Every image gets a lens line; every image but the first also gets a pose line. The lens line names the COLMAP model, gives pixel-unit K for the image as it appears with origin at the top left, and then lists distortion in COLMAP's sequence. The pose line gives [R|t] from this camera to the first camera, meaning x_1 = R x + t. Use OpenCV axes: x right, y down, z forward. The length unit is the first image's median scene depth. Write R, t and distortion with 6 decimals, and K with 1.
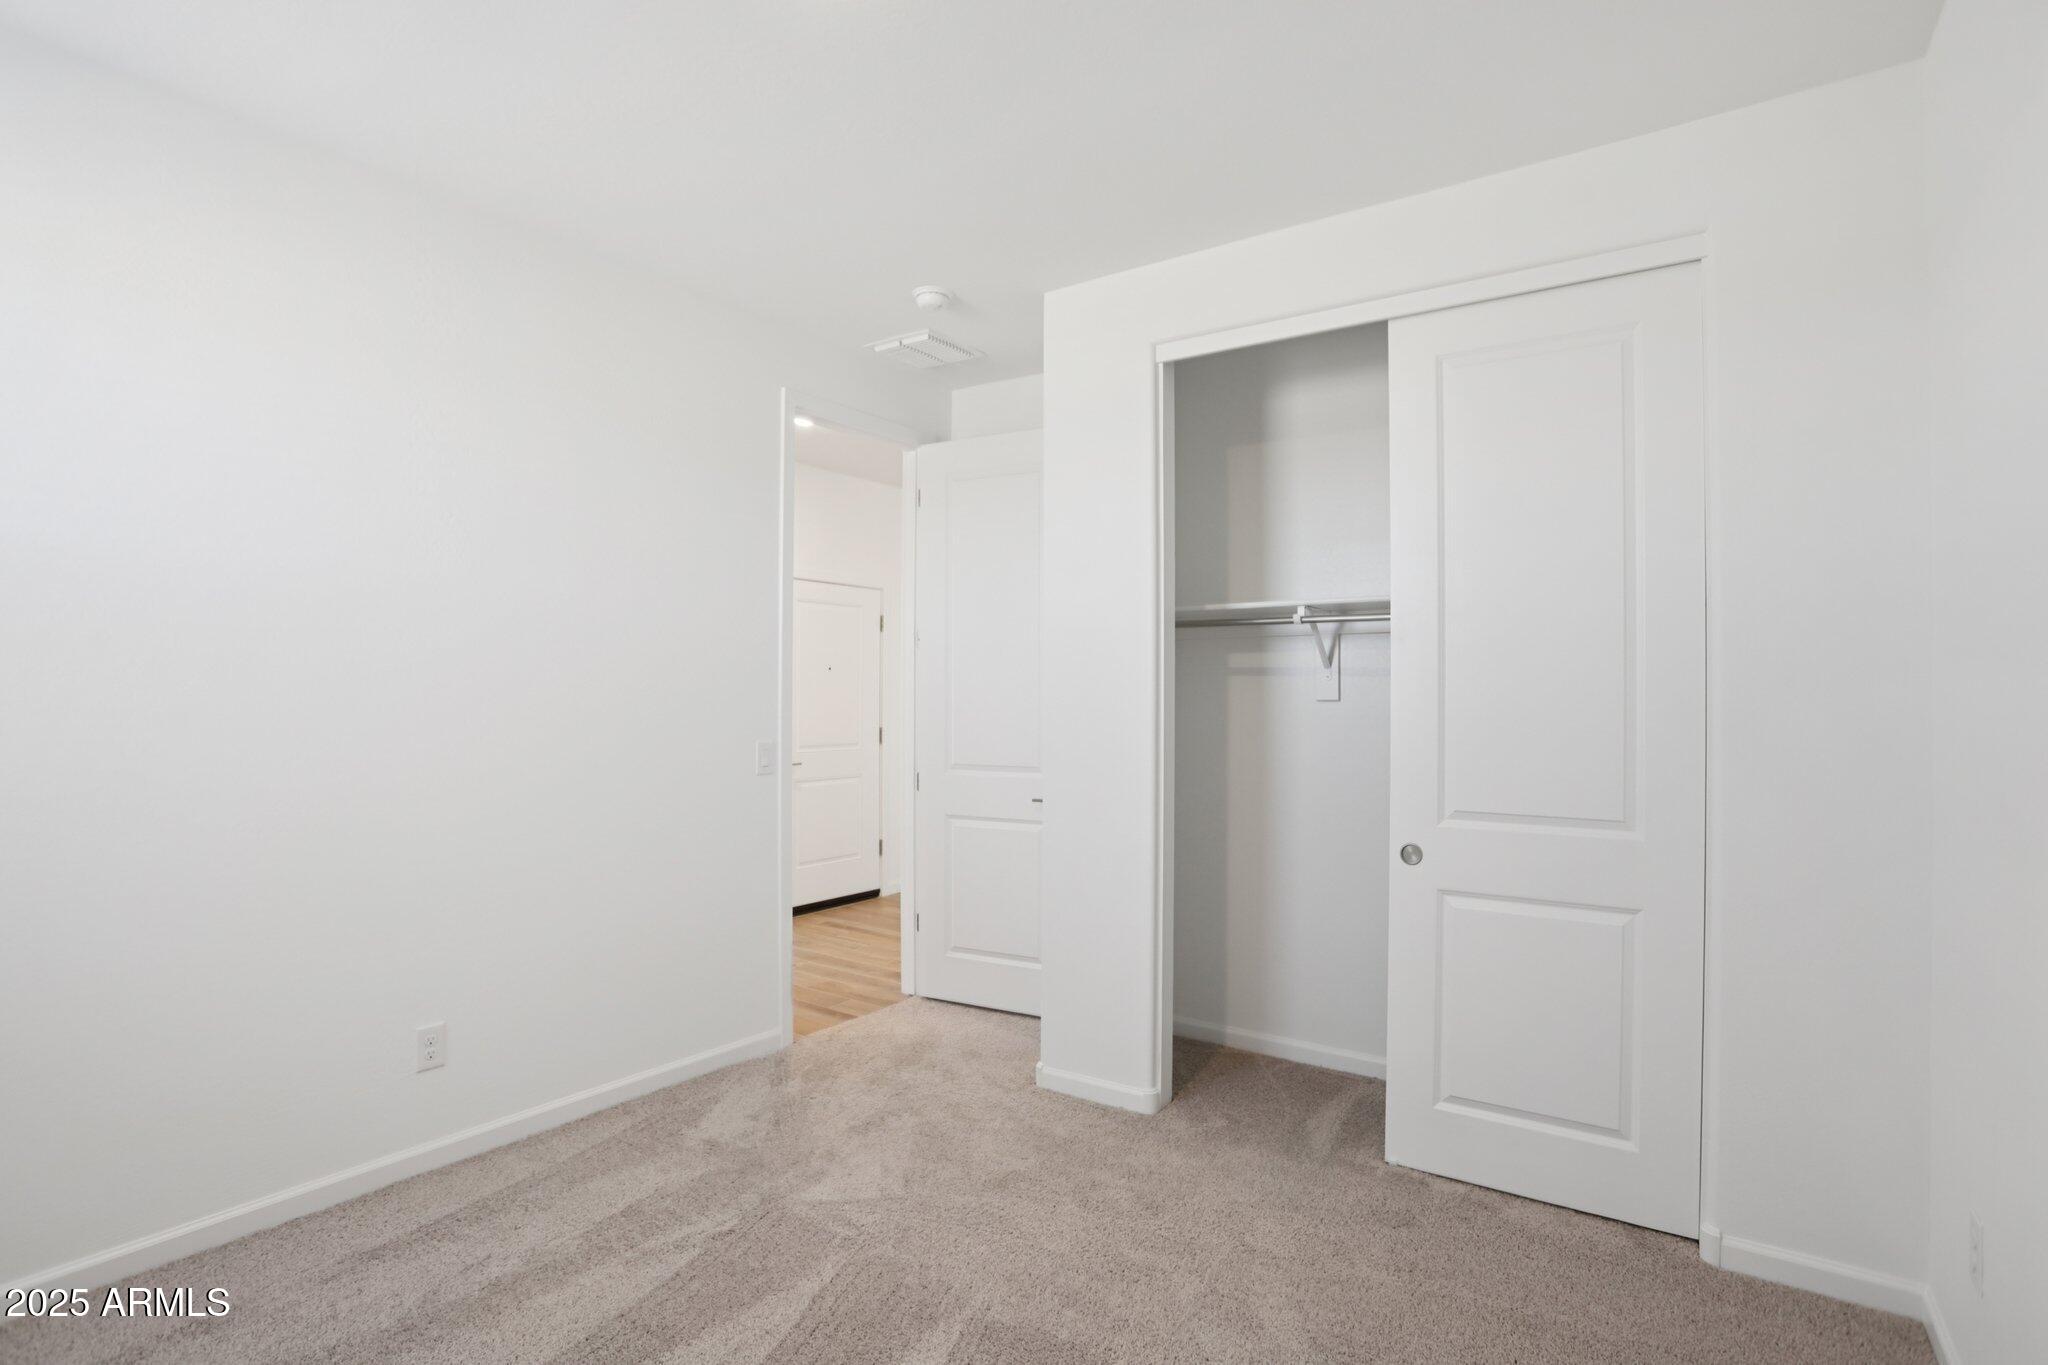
lens RADIAL K [[1023.5, 0, 1029.0], [0, 1023.5, 667.6], [0, 0, 1]] dist [-0.060652, 0.029600]
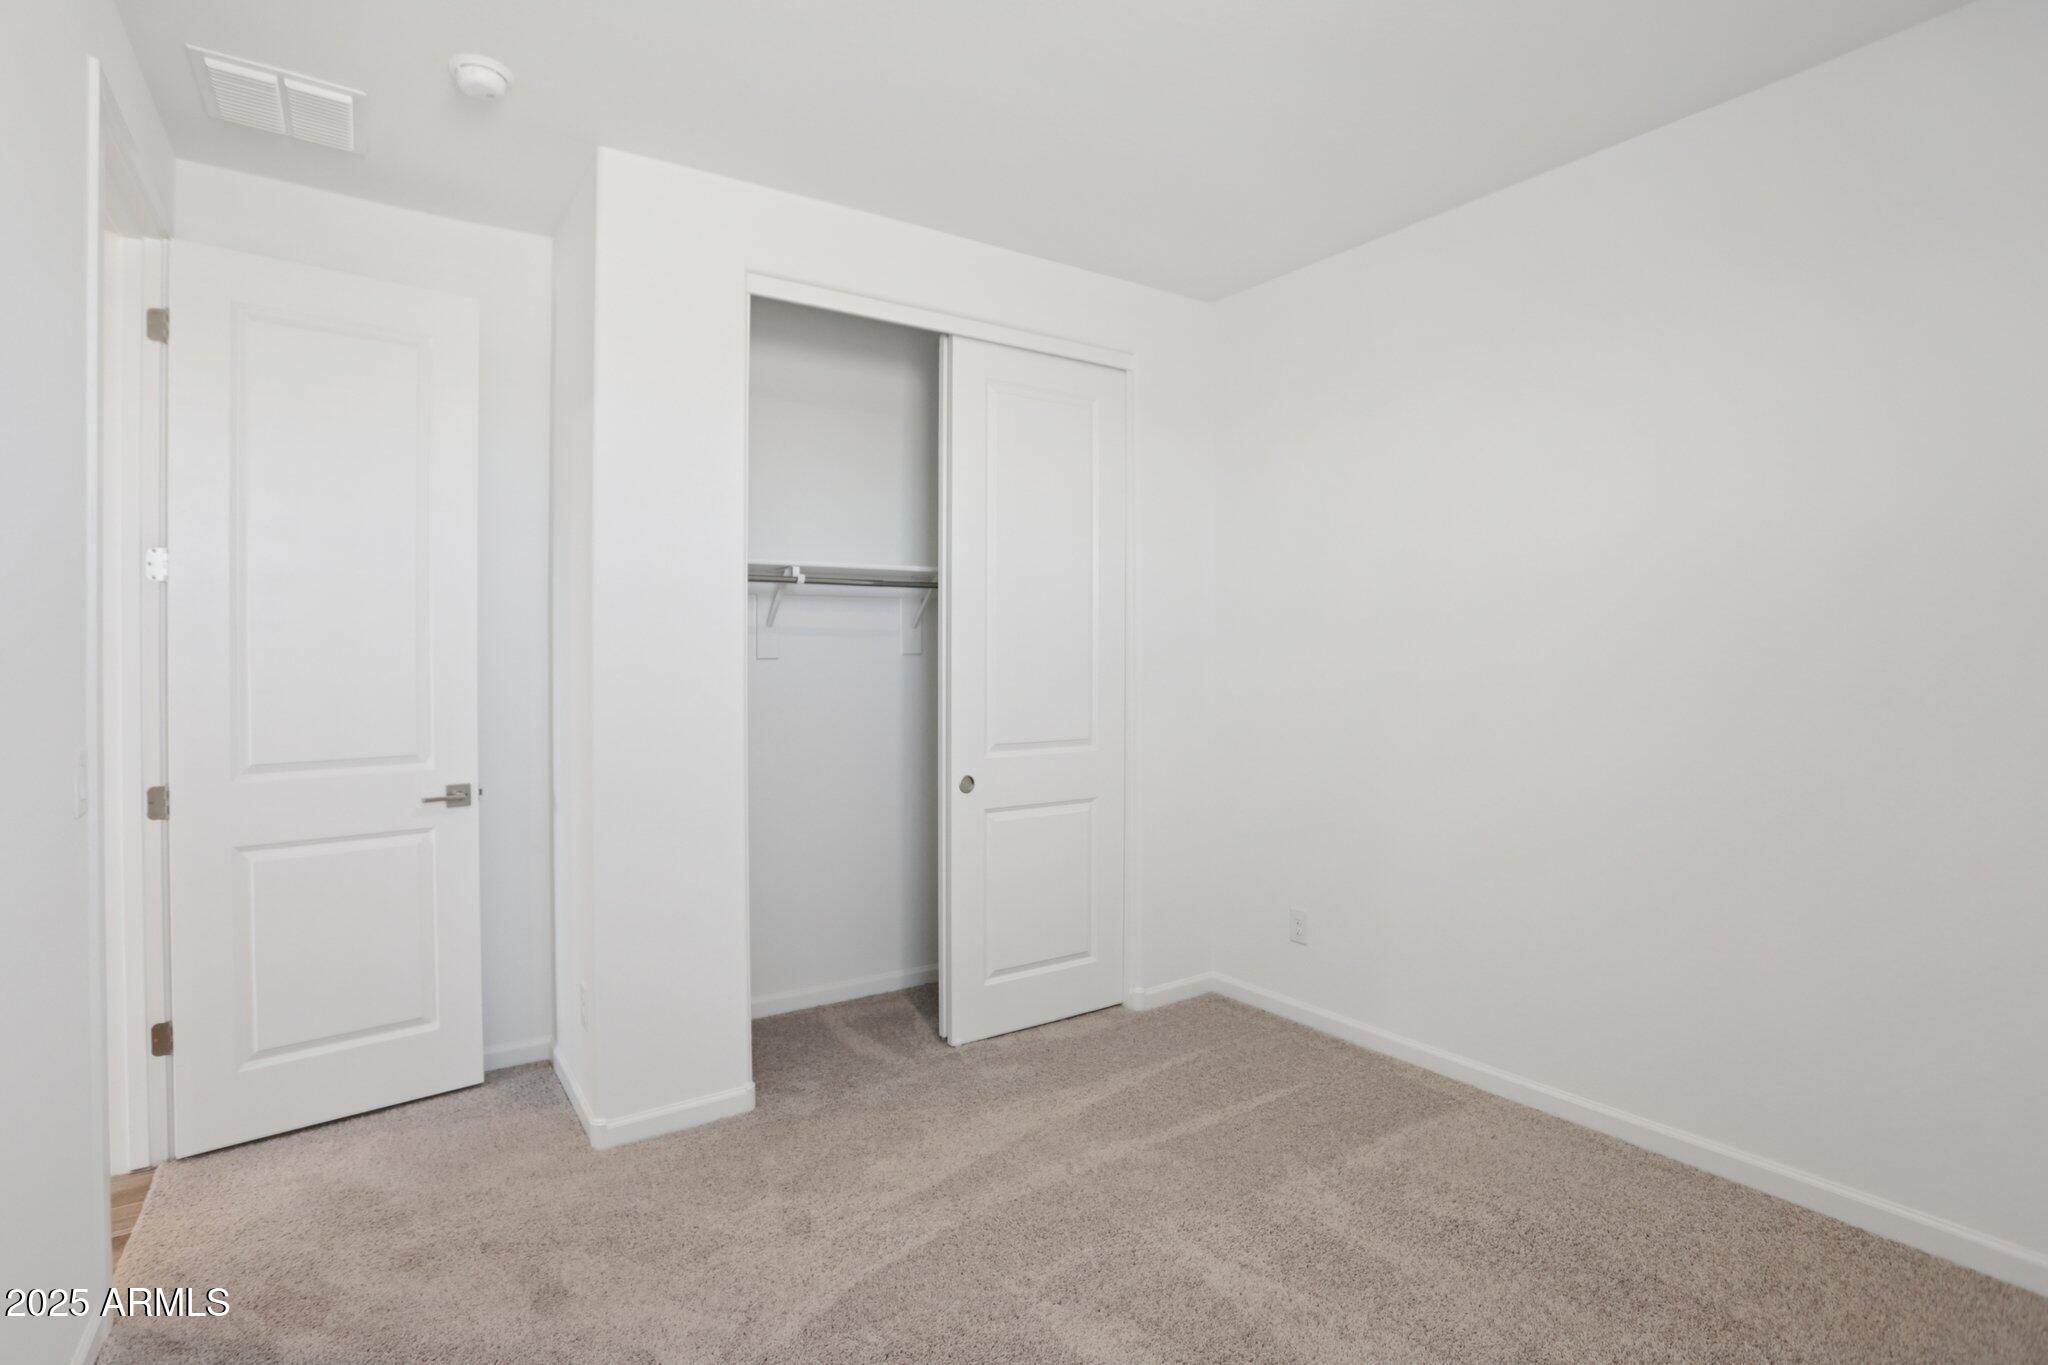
lens RADIAL K [[1016.6, 0, 1024.2], [0, 1016.6, 635.6], [0, 0, 1]] dist [-0.027850, 0.000441]
pose [[0.345422, 0.011737, 0.938374, -0.666885], [-0.023061, 0.999726, -0.004016, 0.008226], [-0.938164, -0.020253, 0.345598, 0.463813]]
